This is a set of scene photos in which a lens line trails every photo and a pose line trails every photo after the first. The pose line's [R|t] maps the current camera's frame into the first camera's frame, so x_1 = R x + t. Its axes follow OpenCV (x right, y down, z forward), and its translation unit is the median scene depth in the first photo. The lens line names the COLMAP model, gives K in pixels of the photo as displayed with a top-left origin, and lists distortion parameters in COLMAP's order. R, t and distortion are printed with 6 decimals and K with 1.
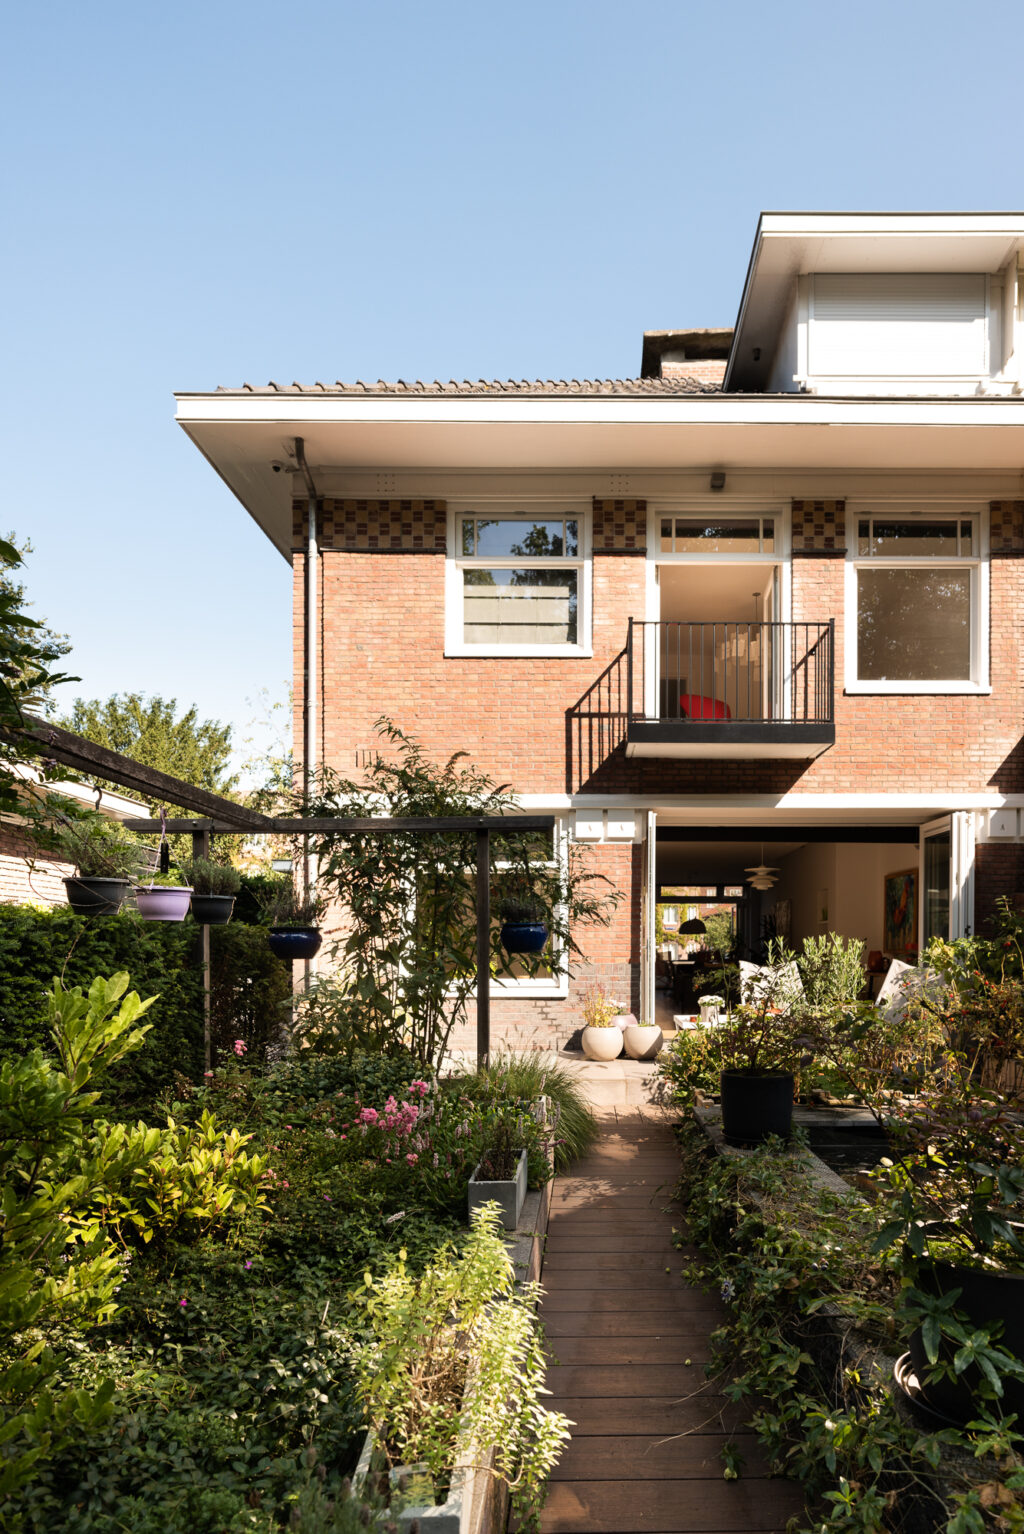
lens RADIAL K [[621.6, 0, 512.0], [0, 621.6, 767.0], [0, 0, 1]] dist [-0.001293, -0.000024]
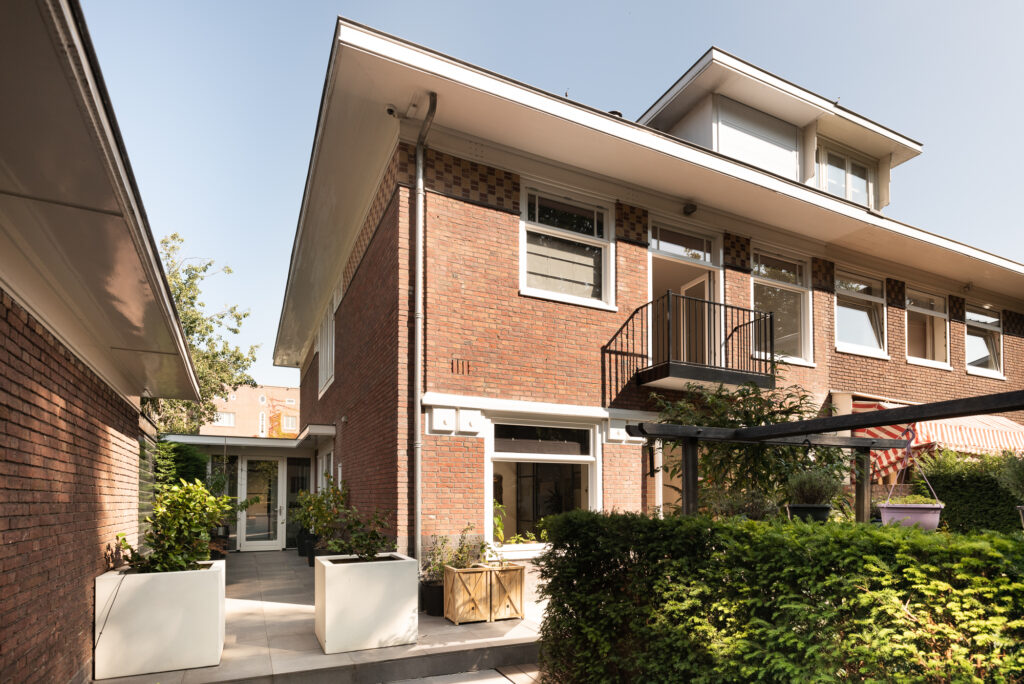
lens RADIAL K [[529.9, 0, 512.0], [0, 529.9, 342.0], [0, 0, 1]] dist [0.002188, 0.000027]
pose [[0.904701, 0.121652, 0.408310, -0.561640], [-0.101836, 0.992334, -0.070017, 0.001681], [-0.413698, 0.021764, 0.910154, -0.007488]]
